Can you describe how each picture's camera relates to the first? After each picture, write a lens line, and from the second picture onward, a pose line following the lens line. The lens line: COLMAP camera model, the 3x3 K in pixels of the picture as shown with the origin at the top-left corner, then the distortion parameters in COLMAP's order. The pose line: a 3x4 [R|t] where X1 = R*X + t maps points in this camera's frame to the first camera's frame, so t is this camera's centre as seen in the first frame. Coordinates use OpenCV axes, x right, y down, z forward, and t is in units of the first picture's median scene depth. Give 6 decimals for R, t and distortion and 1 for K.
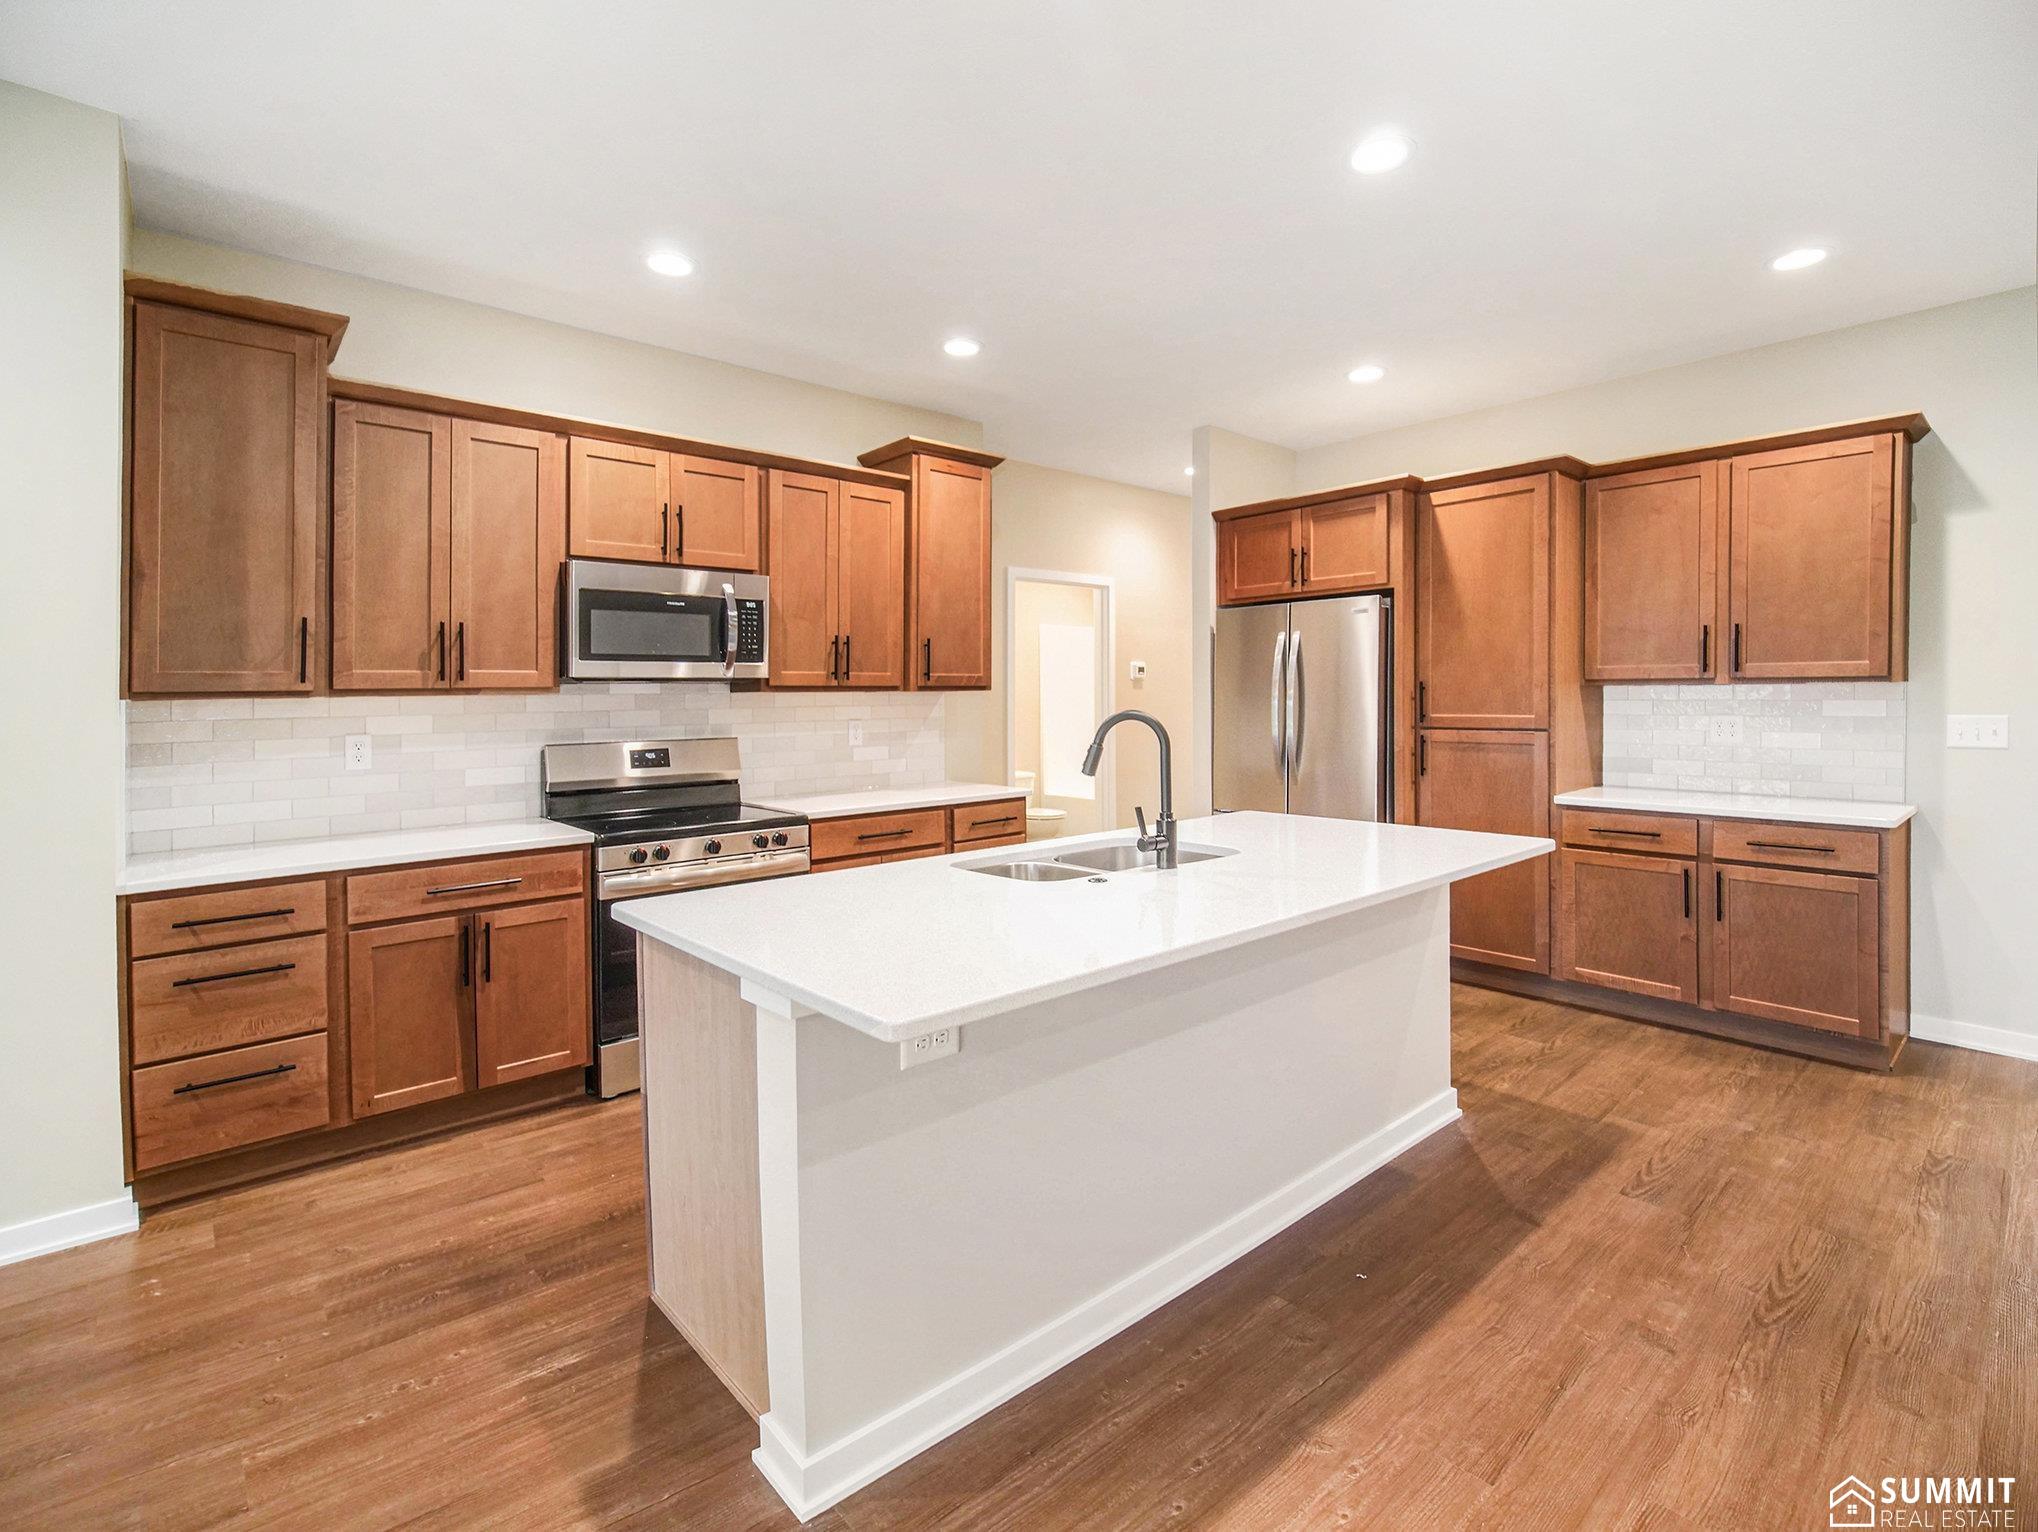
lens RADIAL K [[989.4, 0, 963.9], [0, 989.4, 758.1], [0, 0, 1]] dist [0.001535, -0.000428]
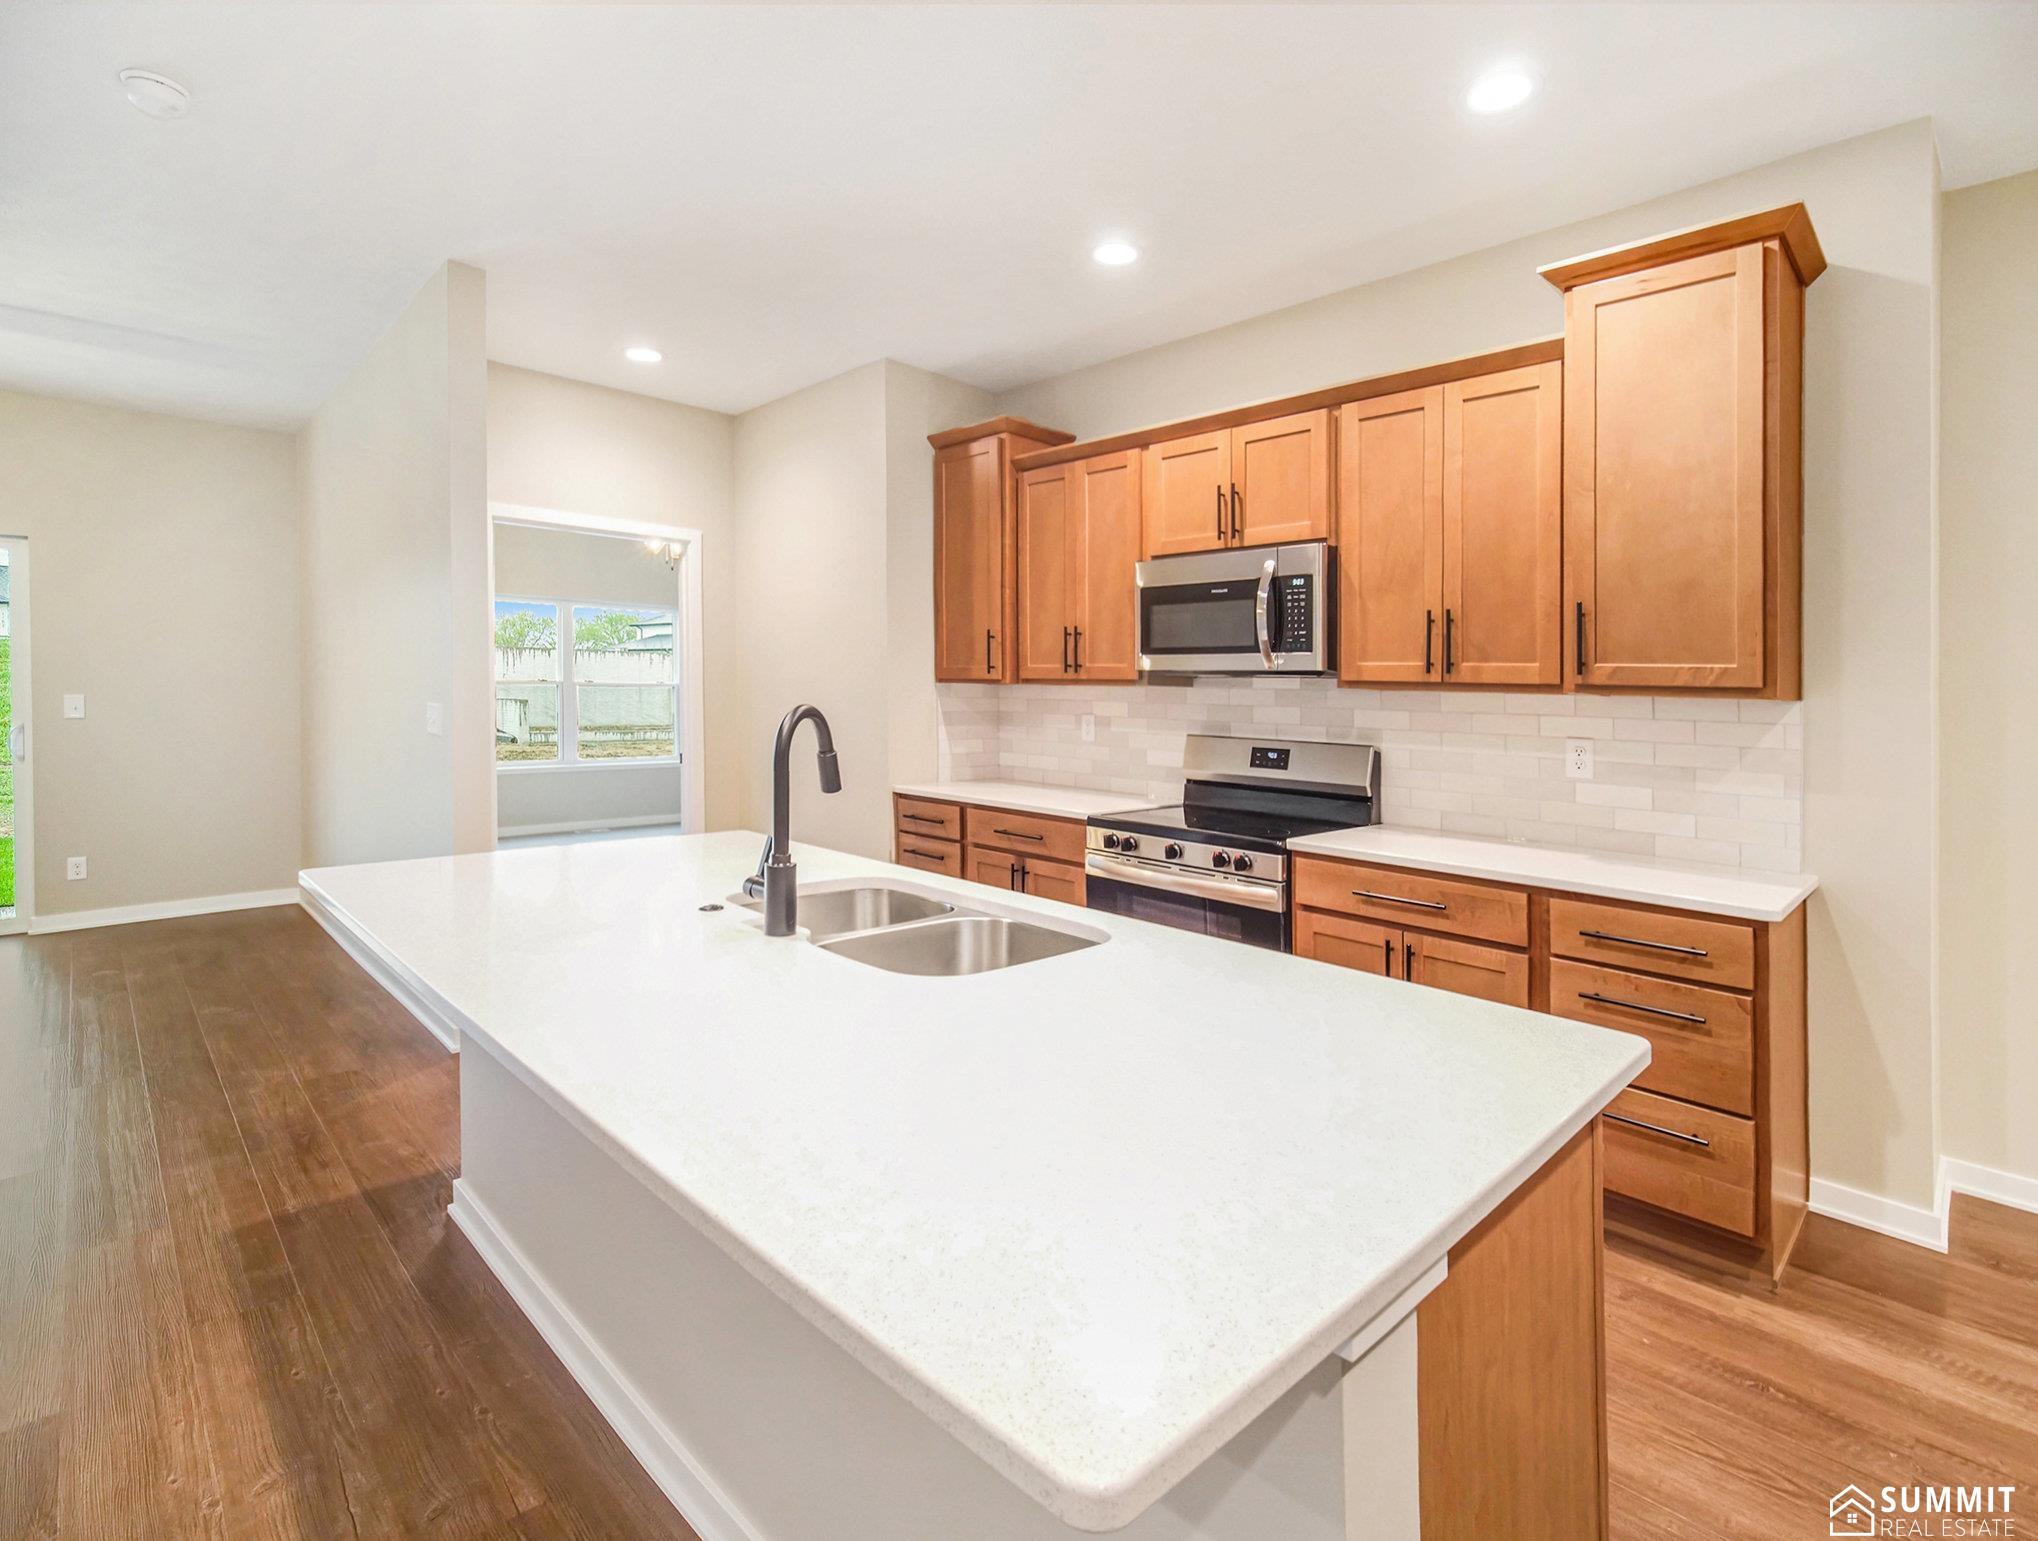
lens RADIAL K [[949.1, 0, 1020.0], [0, 949.1, 745.4], [0, 0, 1]] dist [-0.000600, -0.000283]
pose [[0.064047, 0.074774, -0.995142, 0.502267], [-0.086086, 0.993886, 0.069139, -0.048263], [0.994227, 0.081240, 0.070092, 0.642162]]
